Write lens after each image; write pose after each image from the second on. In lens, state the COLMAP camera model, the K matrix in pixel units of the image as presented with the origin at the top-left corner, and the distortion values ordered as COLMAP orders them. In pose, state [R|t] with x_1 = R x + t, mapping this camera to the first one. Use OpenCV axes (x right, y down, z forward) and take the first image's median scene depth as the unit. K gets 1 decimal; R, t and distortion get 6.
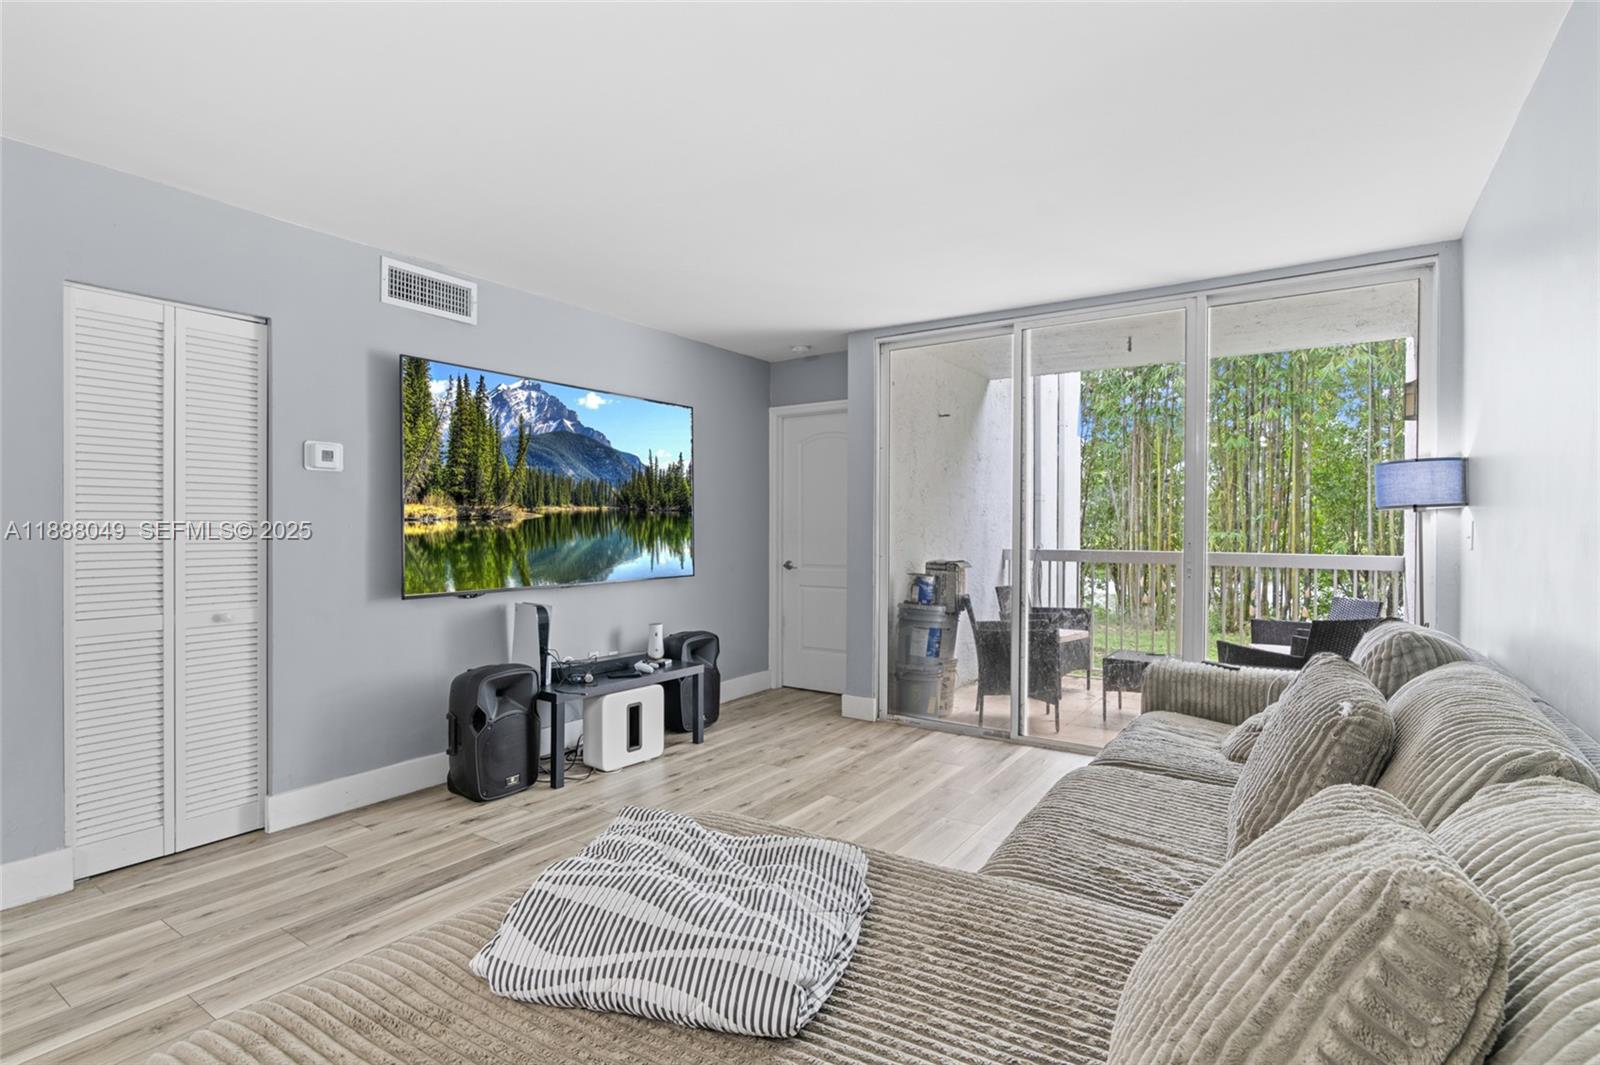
lens RADIAL K [[770.8, 0, 793.3], [0, 770.8, 544.7], [0, 0, 1]] dist [-0.005260, 0.003044]
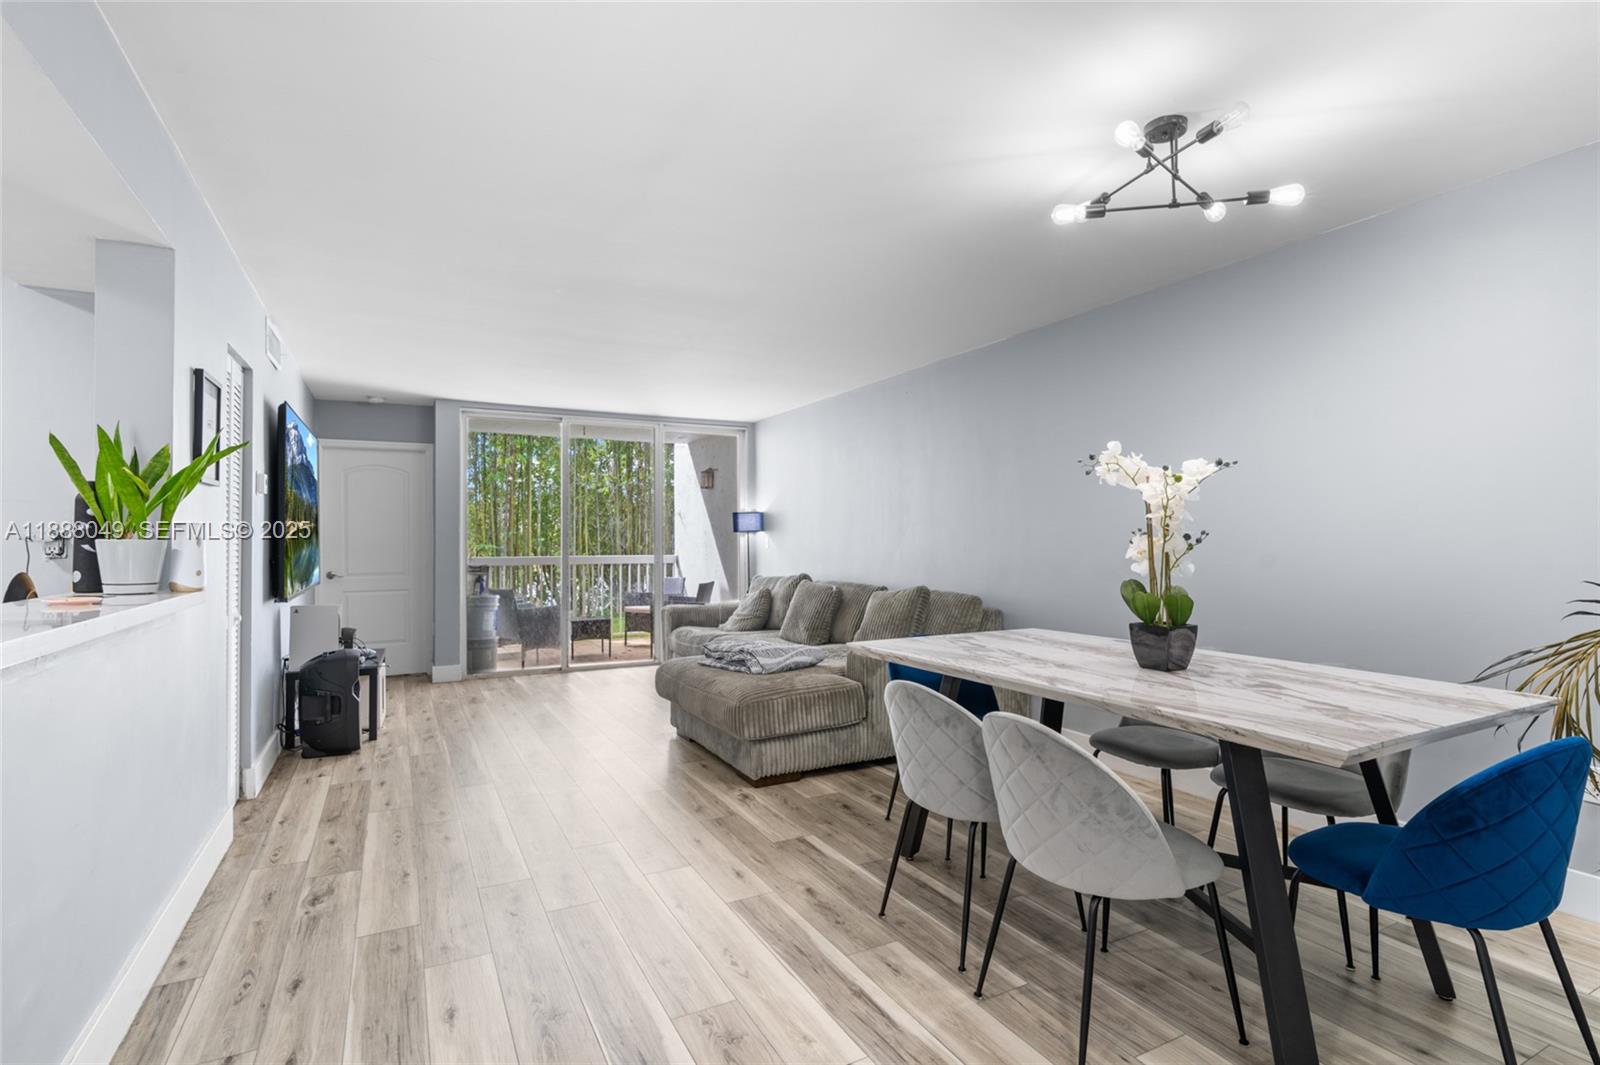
lens RADIAL K [[770.8, 0, 802.1], [0, 770.8, 534.8], [0, 0, 1]] dist [-0.005260, 0.003044]
pose [[0.476723, 0.001328, 0.879052, -1.094121], [0.022880, 0.999641, -0.013918, -0.000464], [-0.878756, 0.026748, 0.476522, -0.277302]]
